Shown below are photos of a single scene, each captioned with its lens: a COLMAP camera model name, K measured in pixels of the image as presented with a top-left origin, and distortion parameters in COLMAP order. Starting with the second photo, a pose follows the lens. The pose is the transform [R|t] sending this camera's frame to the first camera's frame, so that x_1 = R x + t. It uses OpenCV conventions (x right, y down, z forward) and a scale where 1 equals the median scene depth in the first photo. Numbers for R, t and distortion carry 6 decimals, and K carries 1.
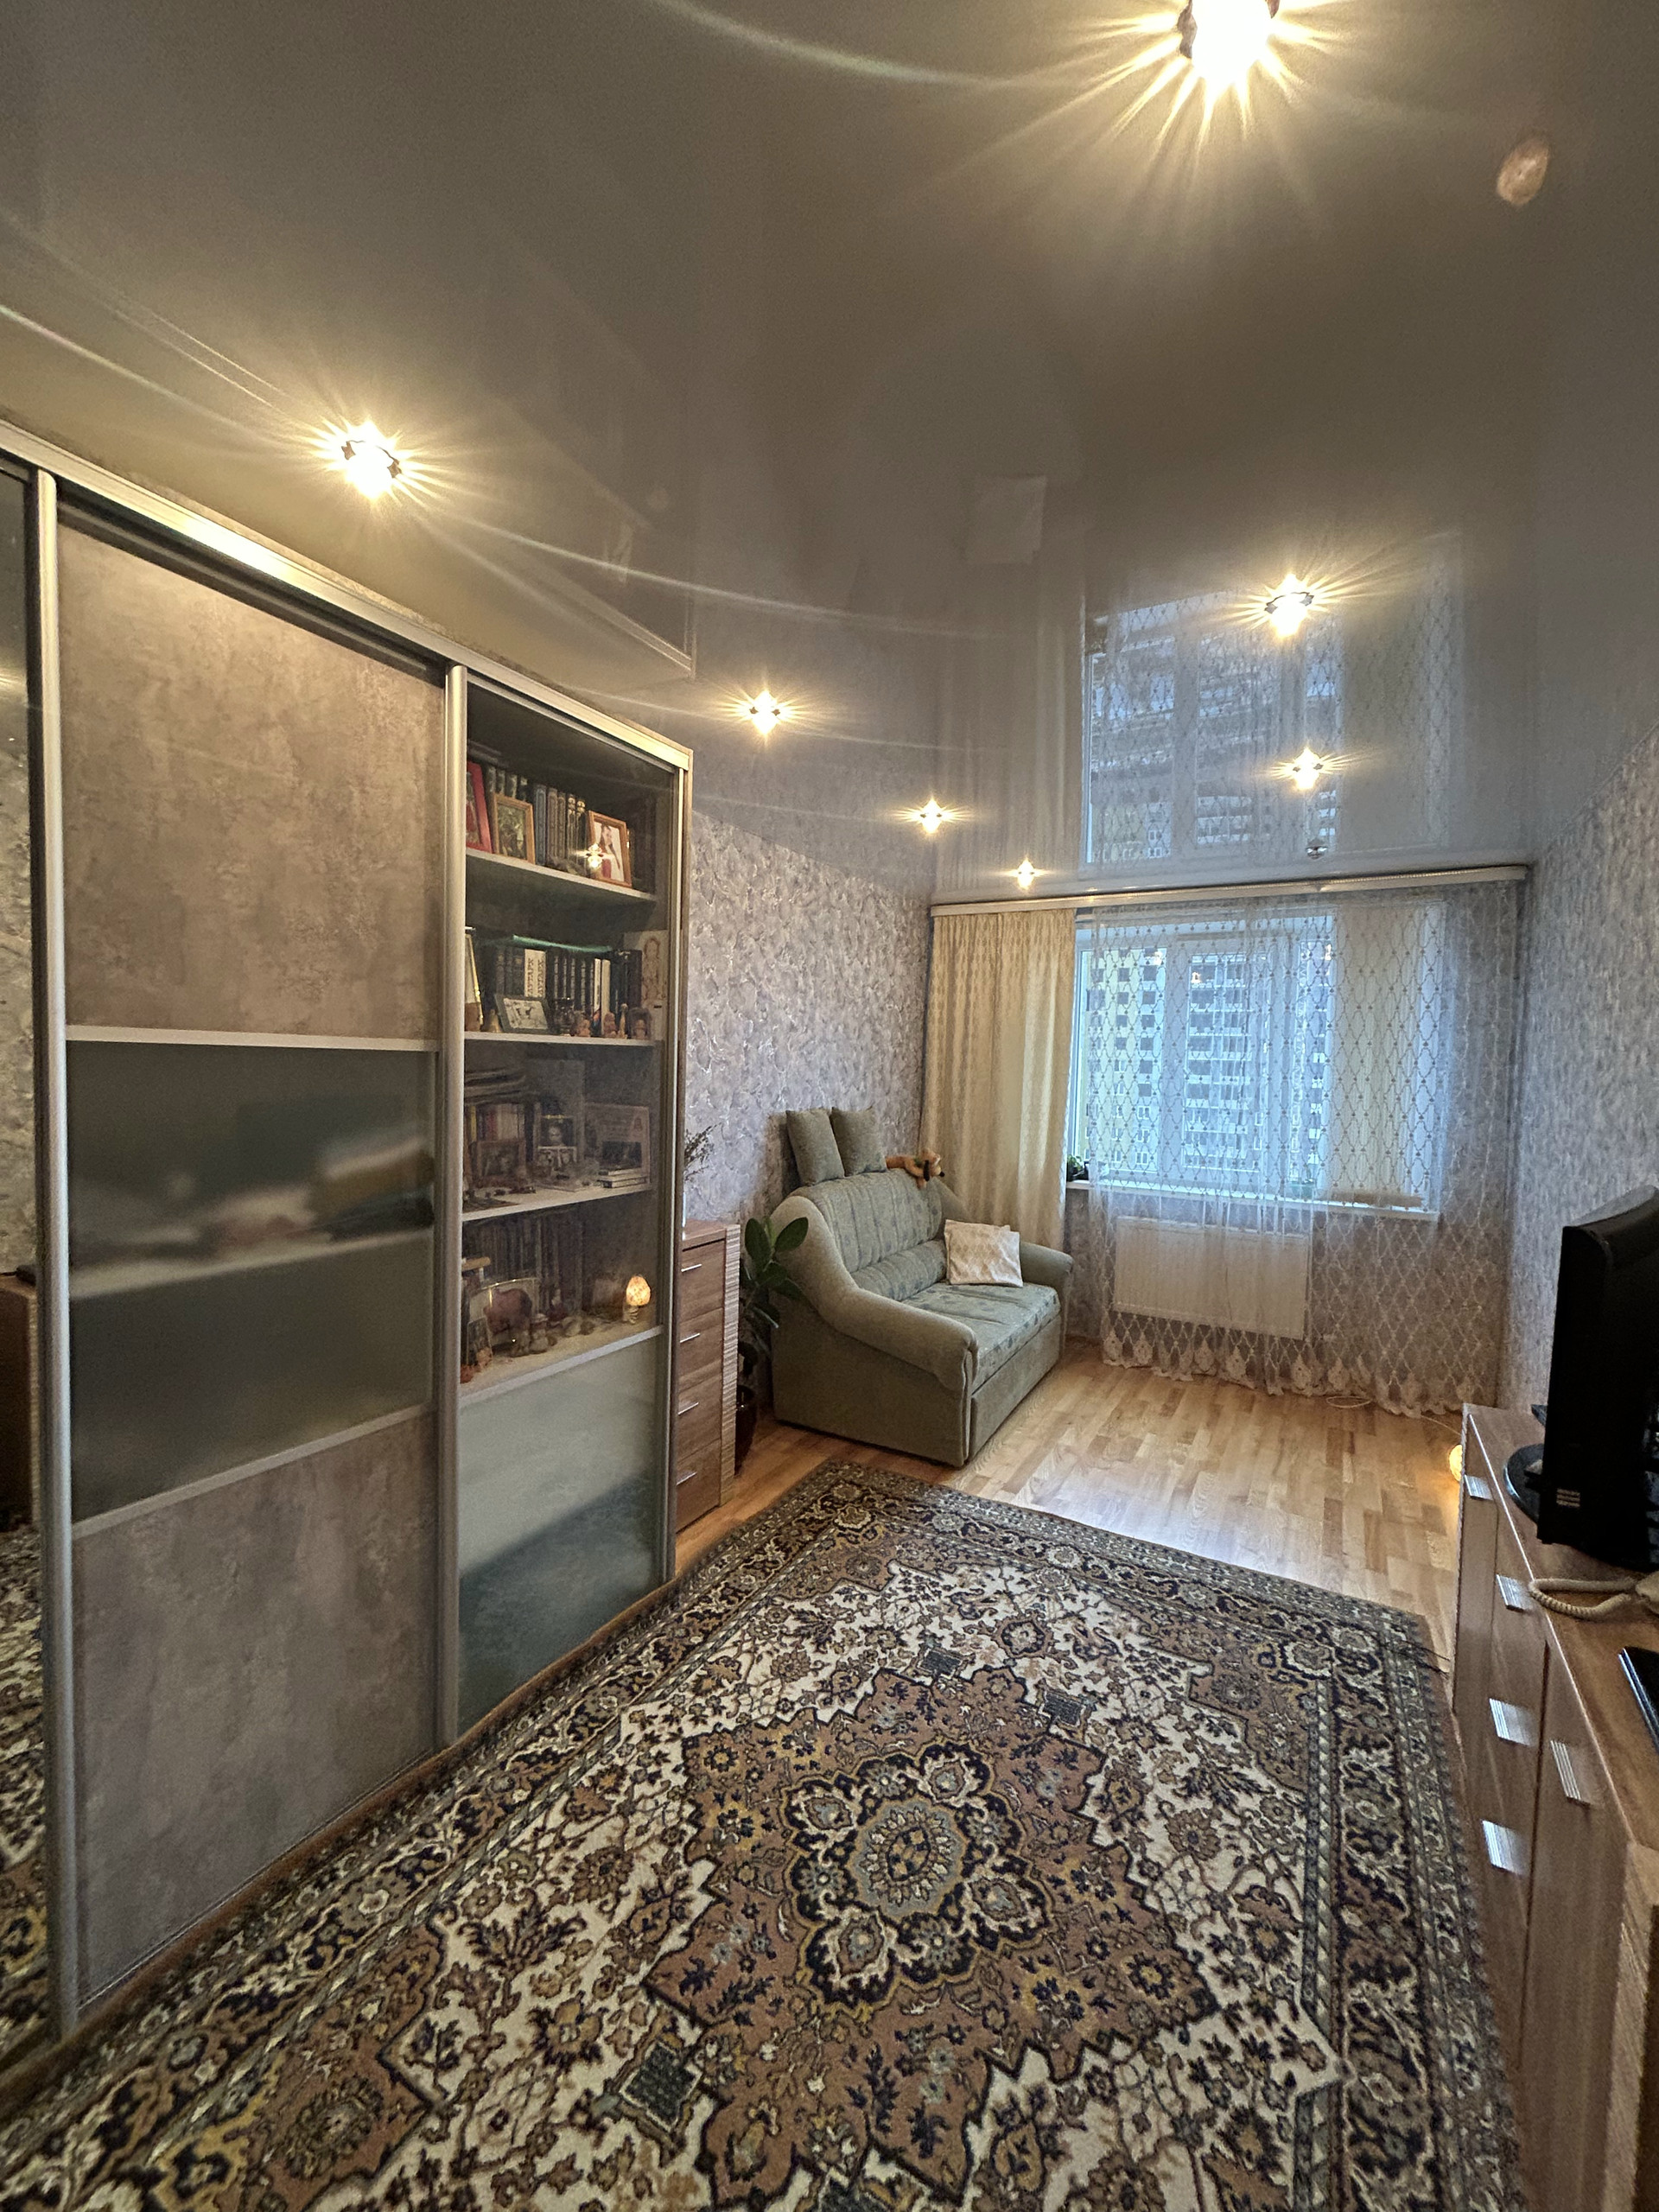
lens RADIAL K [[890.3, 0, 831.4], [0, 890.3, 1106.7], [0, 0, 1]] dist [-0.005845, 0.004423]
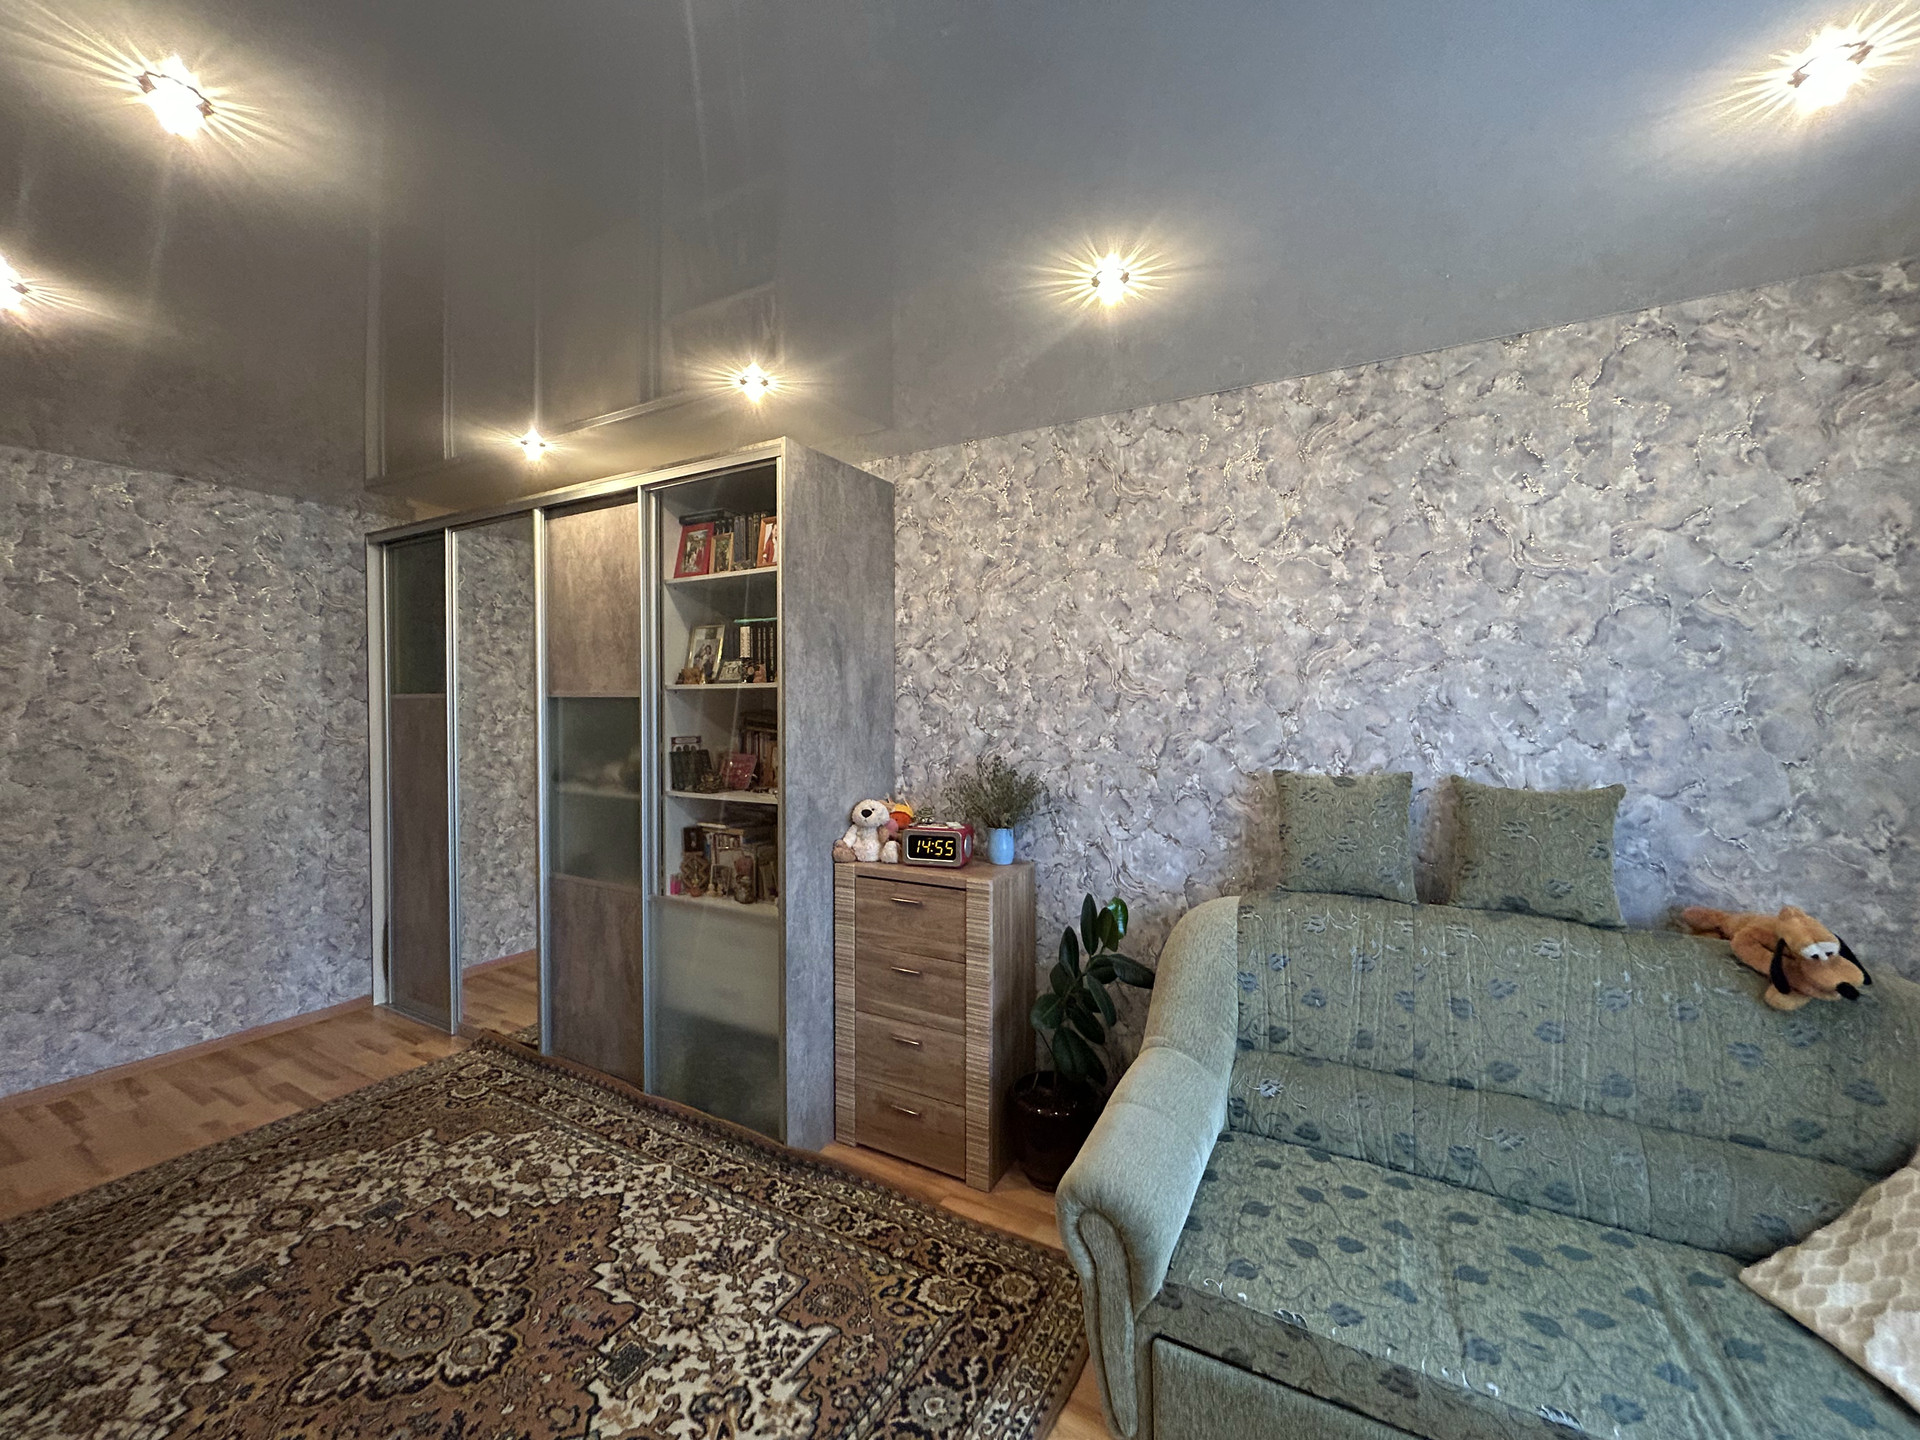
lens RADIAL K [[767.0, 0, 957.5], [0, 767.0, 722.6], [0, 0, 1]] dist [0.001314, 0.000114]
pose [[-0.000658, -0.008369, -0.999965, 0.925729], [-0.051909, 0.998617, -0.008323, -0.023889], [0.998652, 0.051902, -0.001091, 1.342467]]
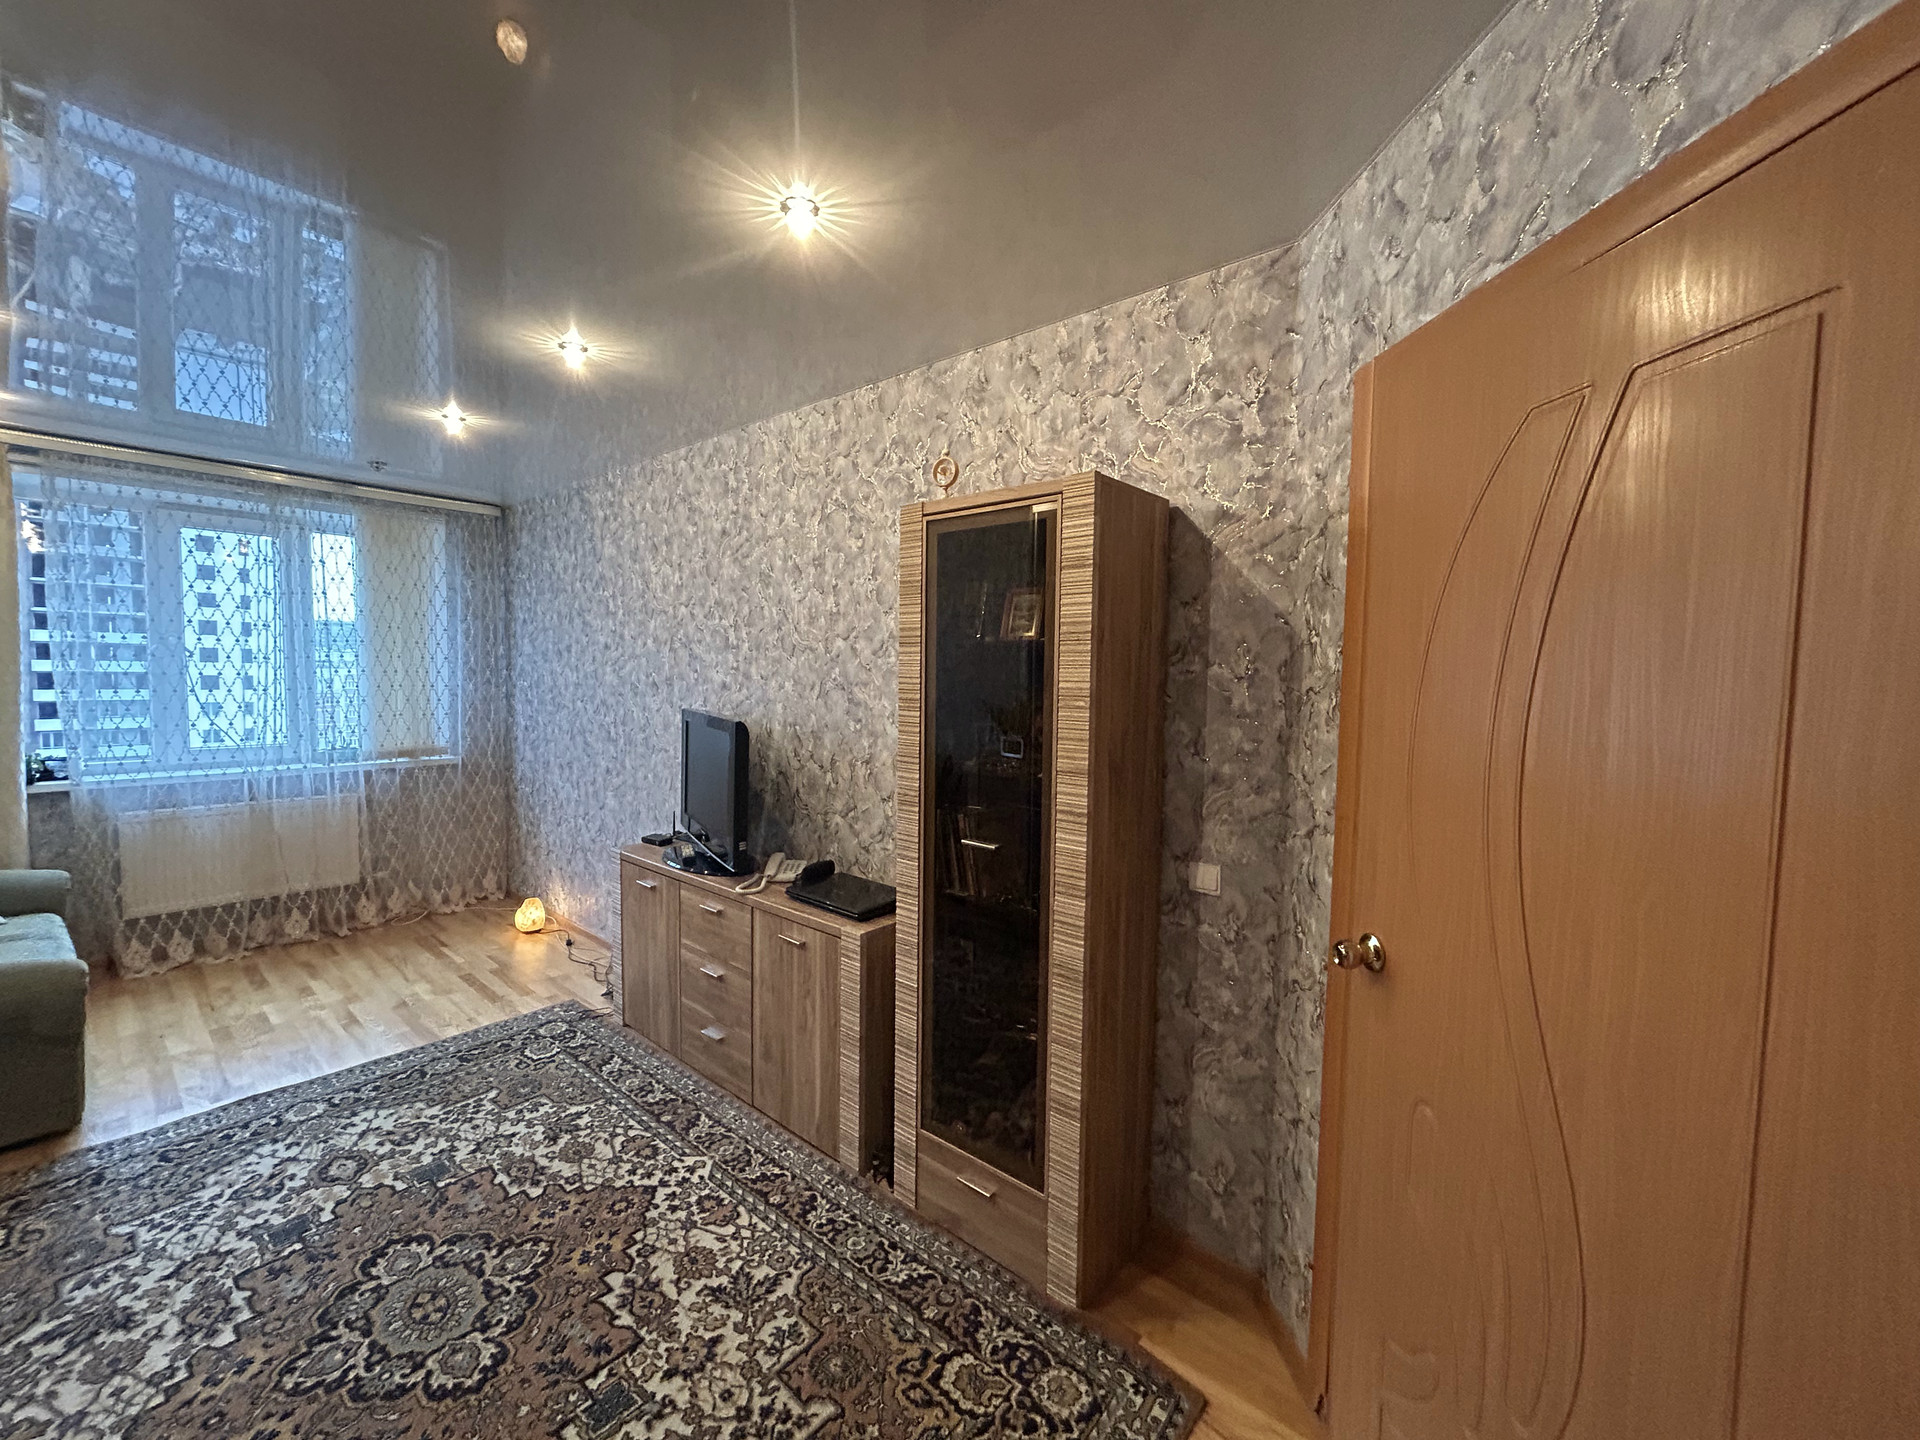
lens RADIAL K [[767.8, 0, 964.8], [0, 767.8, 720.8], [0, 0, 1]] dist [-0.003869, 0.000161]
pose [[0.180082, -0.084488, 0.980016, -0.565374], [0.036687, 0.996188, 0.079141, 0.003434], [-0.982967, 0.021702, 0.182496, 0.073014]]
